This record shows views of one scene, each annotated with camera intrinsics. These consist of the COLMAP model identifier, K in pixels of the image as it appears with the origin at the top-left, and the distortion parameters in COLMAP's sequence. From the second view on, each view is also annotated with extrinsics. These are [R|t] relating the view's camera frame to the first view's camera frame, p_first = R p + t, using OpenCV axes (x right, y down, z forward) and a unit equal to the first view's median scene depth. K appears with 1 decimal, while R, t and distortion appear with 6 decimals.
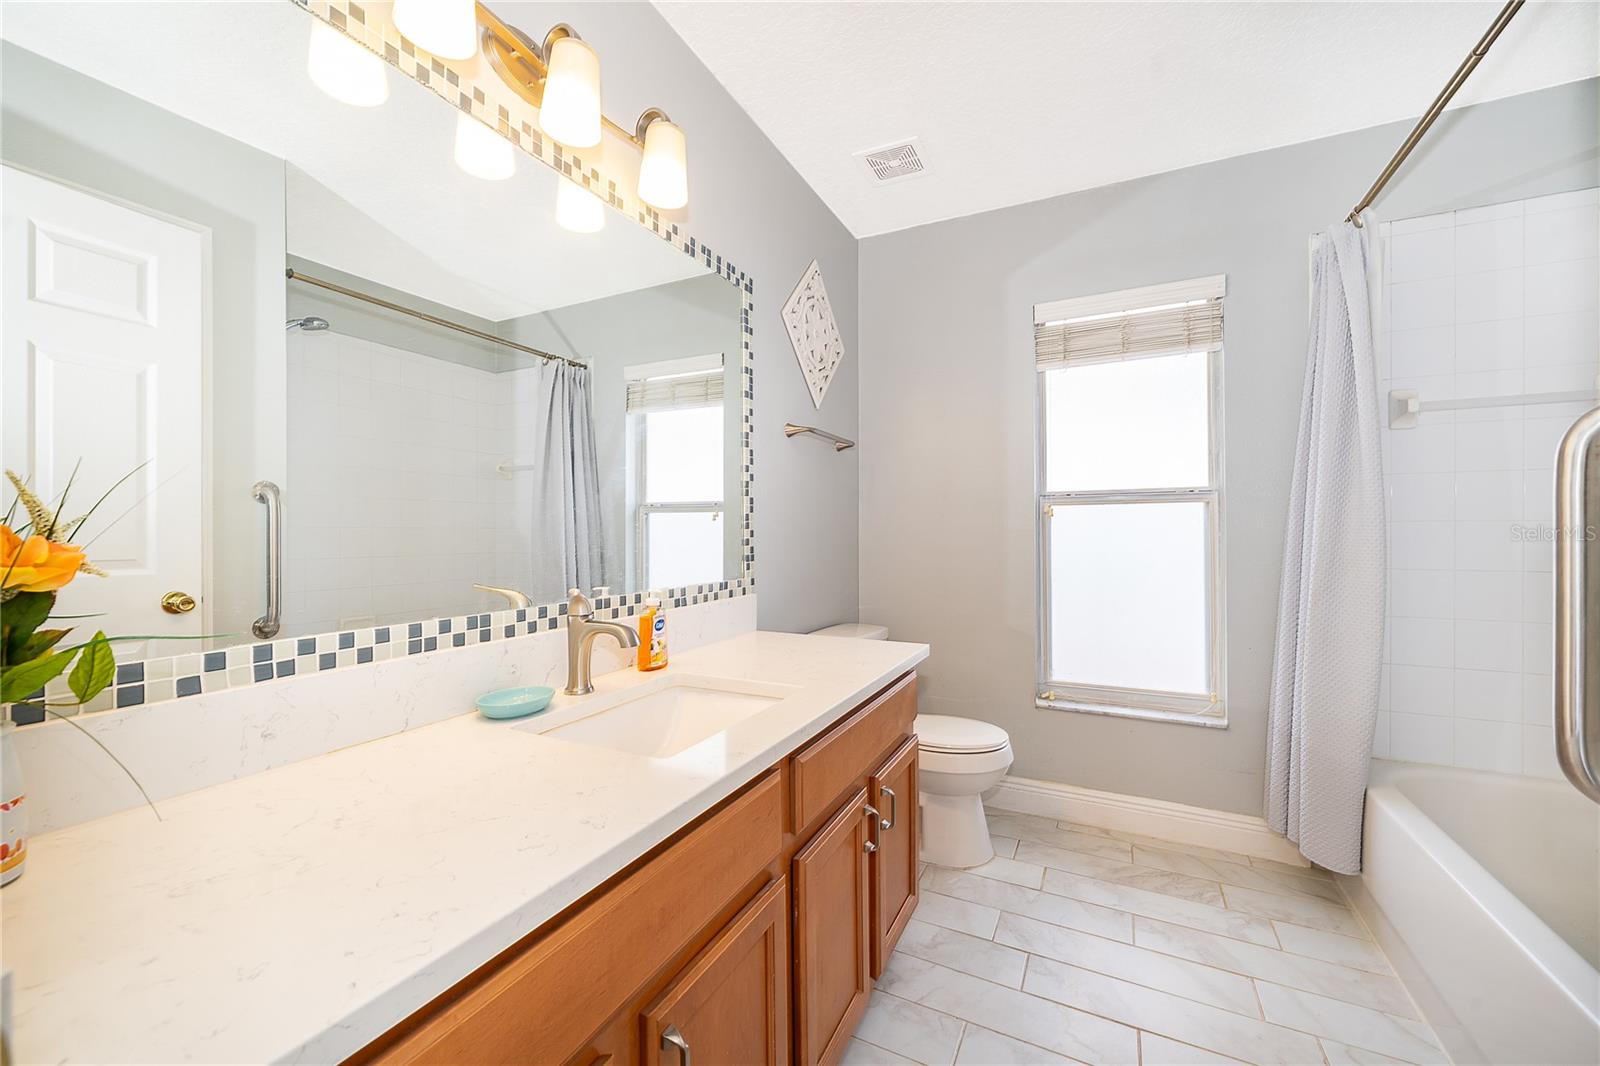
lens RADIAL K [[634.1, 0, 797.6], [0, 634.1, 532.3], [0, 0, 1]] dist [-0.003401, -0.000346]
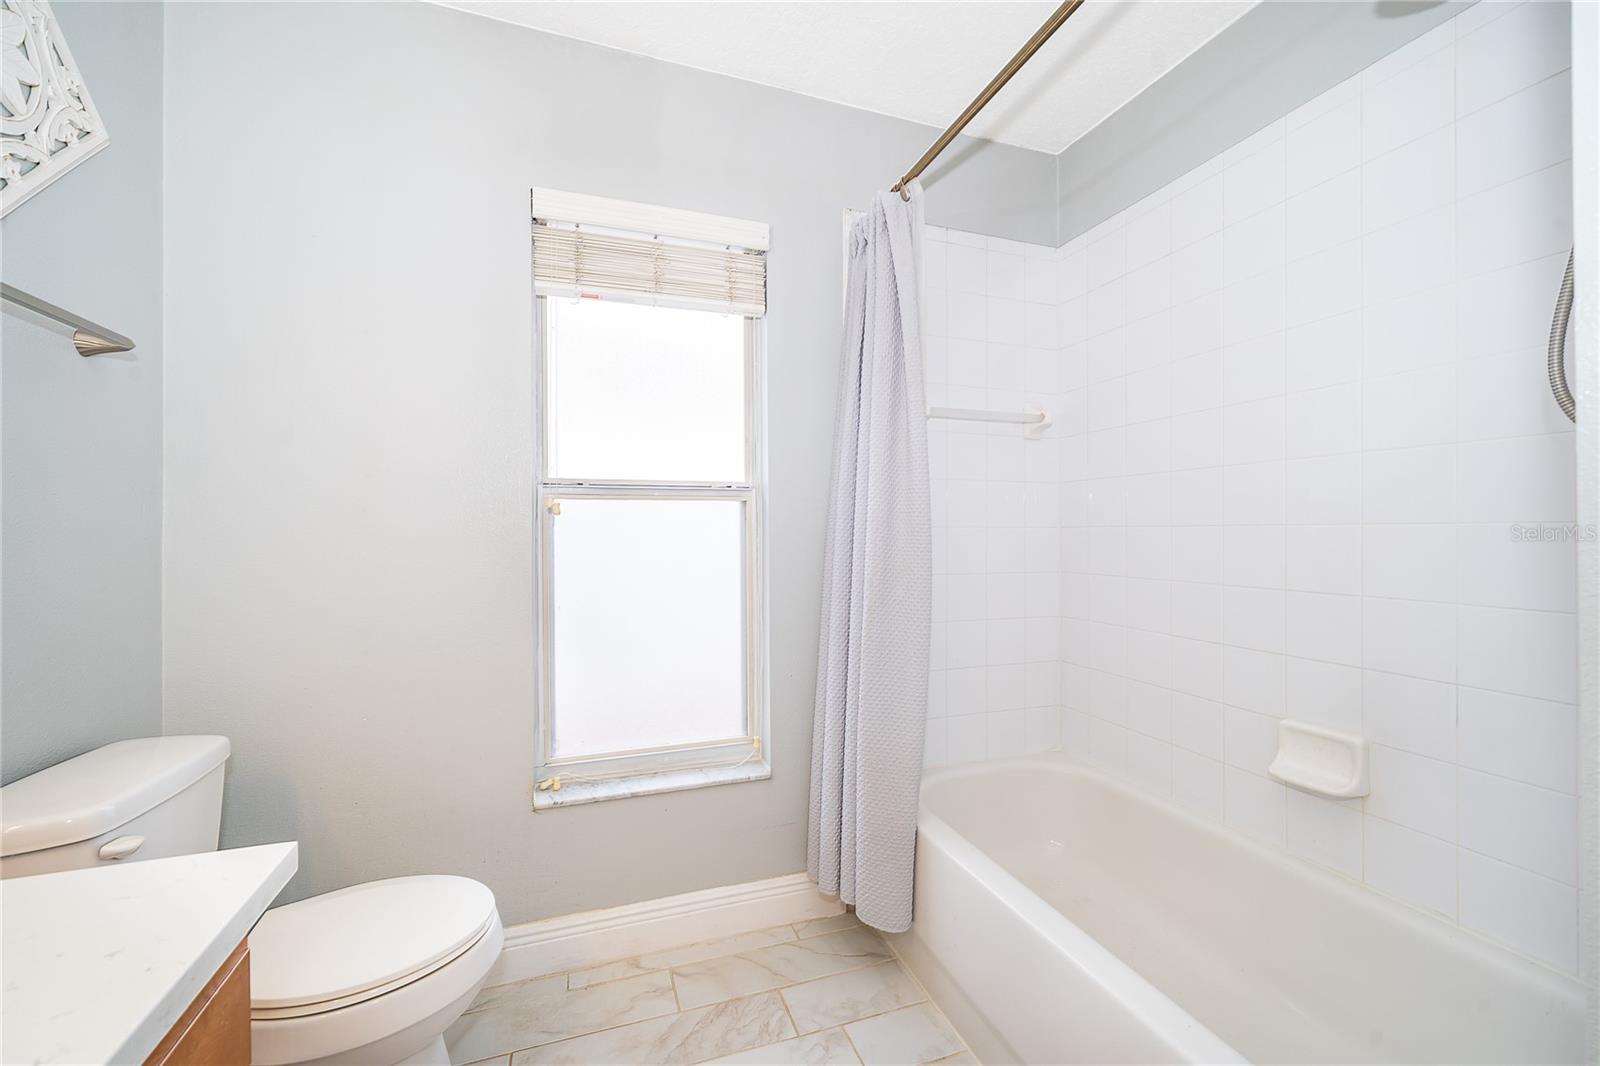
lens RADIAL K [[634.1, 0, 797.6], [0, 634.1, 532.3], [0, 0, 1]] dist [-0.003401, -0.000346]
pose [[0.695839, 0.001728, 0.718196, 0.105145], [-0.001164, 0.999999, -0.001278, -0.006569], [-0.718197, 0.000053, 0.695840, 0.378446]]
